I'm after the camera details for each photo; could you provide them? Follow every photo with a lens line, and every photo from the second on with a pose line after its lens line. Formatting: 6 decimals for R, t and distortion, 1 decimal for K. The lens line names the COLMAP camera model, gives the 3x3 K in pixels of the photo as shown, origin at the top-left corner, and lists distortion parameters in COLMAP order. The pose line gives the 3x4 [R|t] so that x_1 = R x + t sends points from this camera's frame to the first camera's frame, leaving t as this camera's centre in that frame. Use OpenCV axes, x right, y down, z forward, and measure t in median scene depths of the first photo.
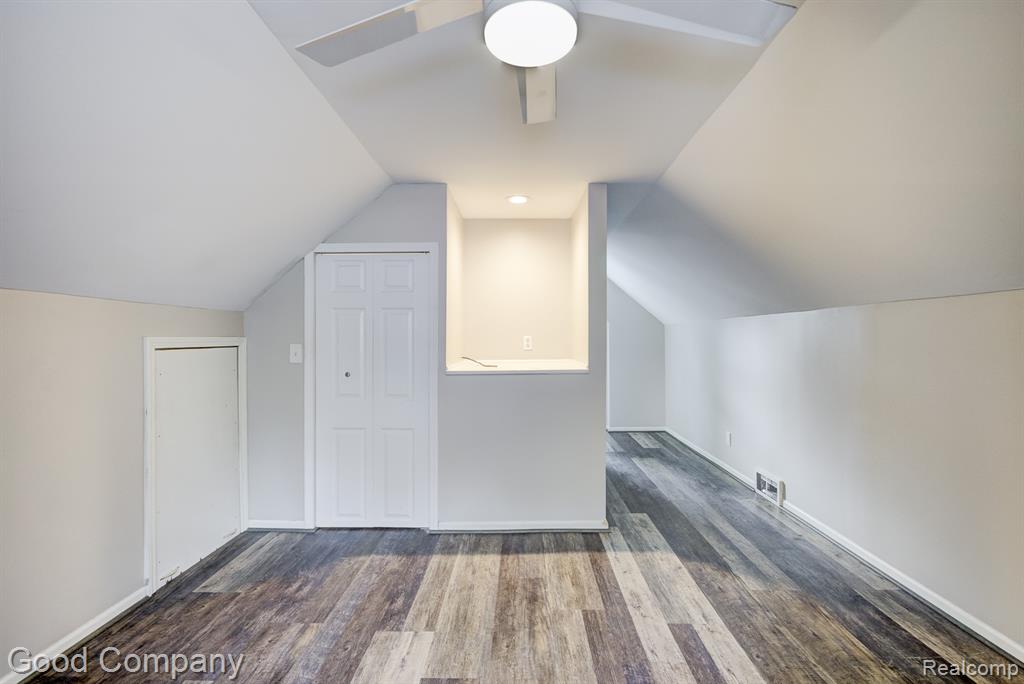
lens RADIAL K [[438.9, 0, 535.7], [0, 438.9, 335.2], [0, 0, 1]] dist [-0.013681, 0.002877]
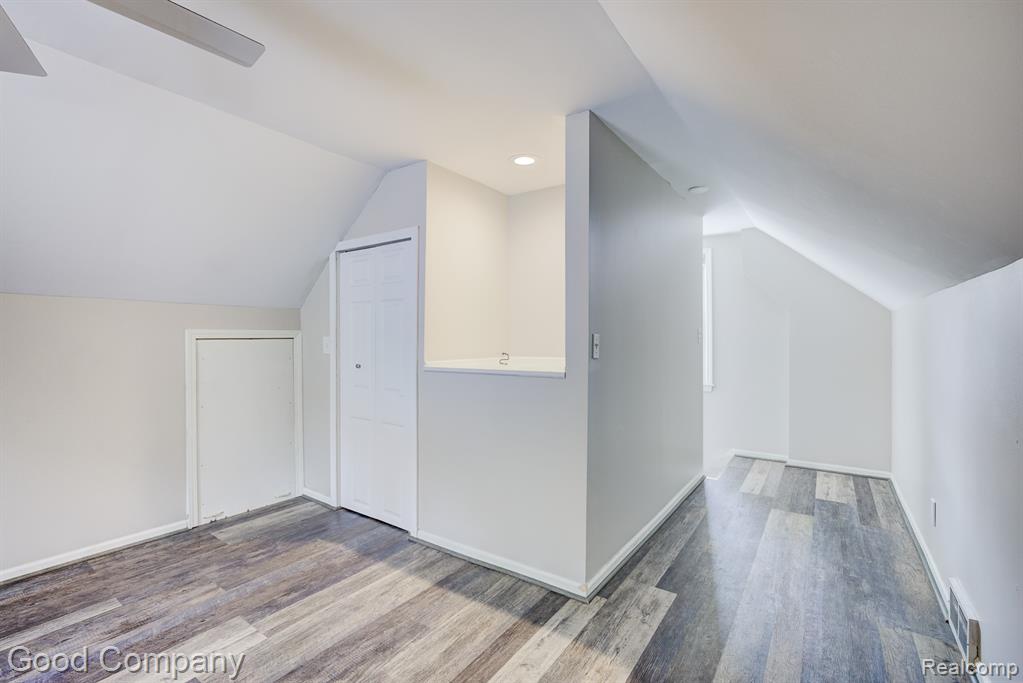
lens RADIAL K [[458.9, 0, 512.7], [0, 458.9, 340.2], [0, 0, 1]] dist [-0.020104, 0.004878]
pose [[0.812162, 0.007894, -0.583378, 0.563110], [0.004011, 0.999809, 0.019114, 0.011033], [0.583418, -0.017864, 0.811976, 0.380986]]
